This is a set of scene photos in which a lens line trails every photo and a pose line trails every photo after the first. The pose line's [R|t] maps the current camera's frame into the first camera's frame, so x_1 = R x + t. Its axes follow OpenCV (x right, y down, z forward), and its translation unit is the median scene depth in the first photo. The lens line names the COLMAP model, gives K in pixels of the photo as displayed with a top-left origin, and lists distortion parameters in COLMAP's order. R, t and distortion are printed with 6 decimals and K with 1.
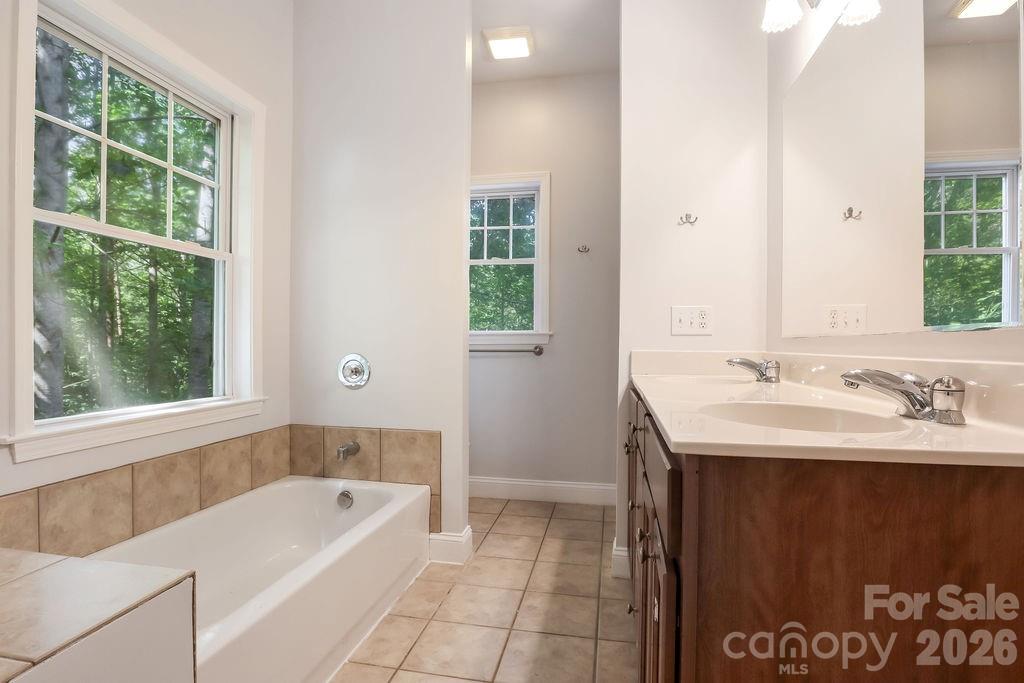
lens RADIAL K [[522.0, 0, 497.7], [0, 522.0, 334.3], [0, 0, 1]] dist [-0.000044, 0.000313]
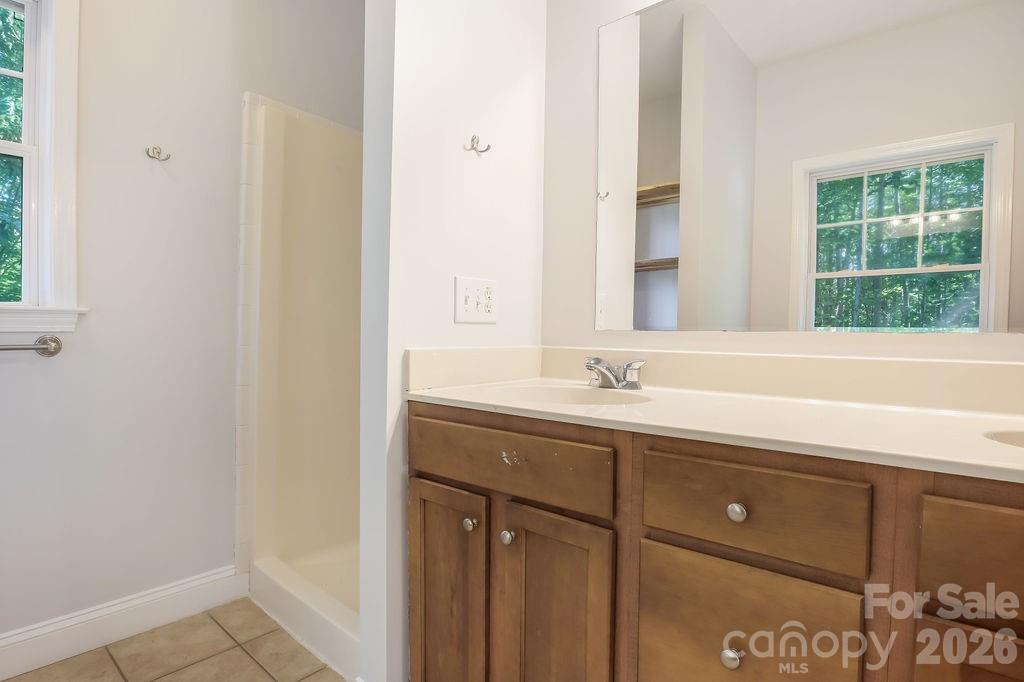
lens RADIAL K [[522.0, 0, 497.7], [0, 522.0, 333.8], [0, 0, 1]] dist [-0.000044, 0.000313]
pose [[0.497614, -0.003038, 0.867393, -0.188601], [-0.025246, 0.999519, 0.017984, 0.002759], [-0.867031, -0.030847, 0.497298, 0.653191]]
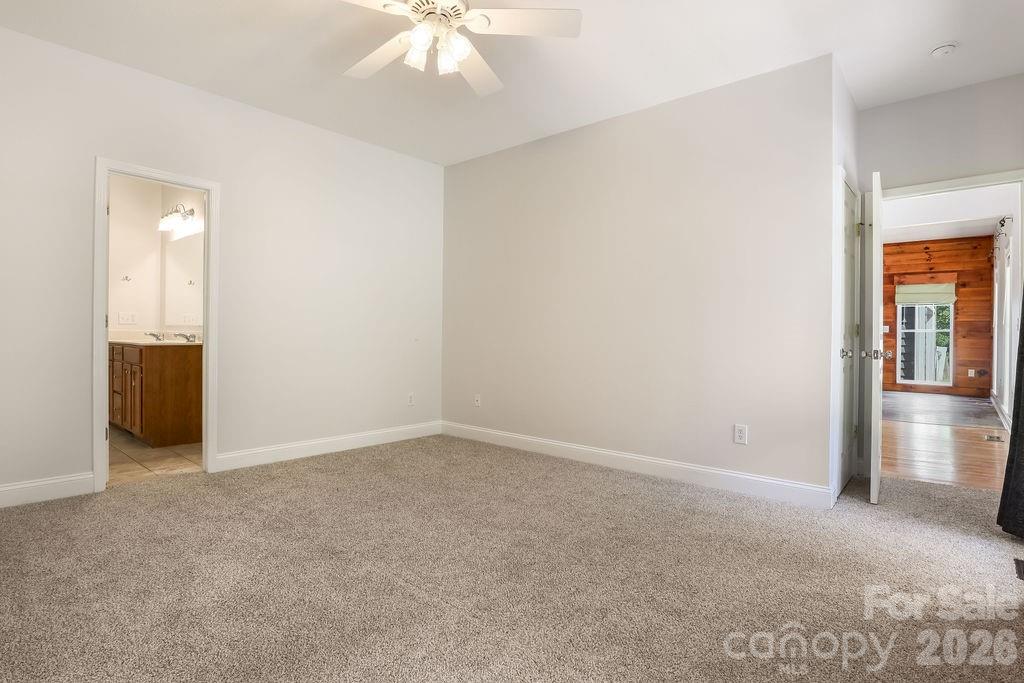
lens RADIAL K [[522.0, 0, 497.7], [0, 522.0, 334.3], [0, 0, 1]] dist [-0.000044, 0.000313]
pose [[0.502750, -0.001317, 0.864431, -0.908652], [-0.022386, 0.999644, 0.014542, -0.025262], [-0.864142, -0.026662, 0.502541, -1.807687]]
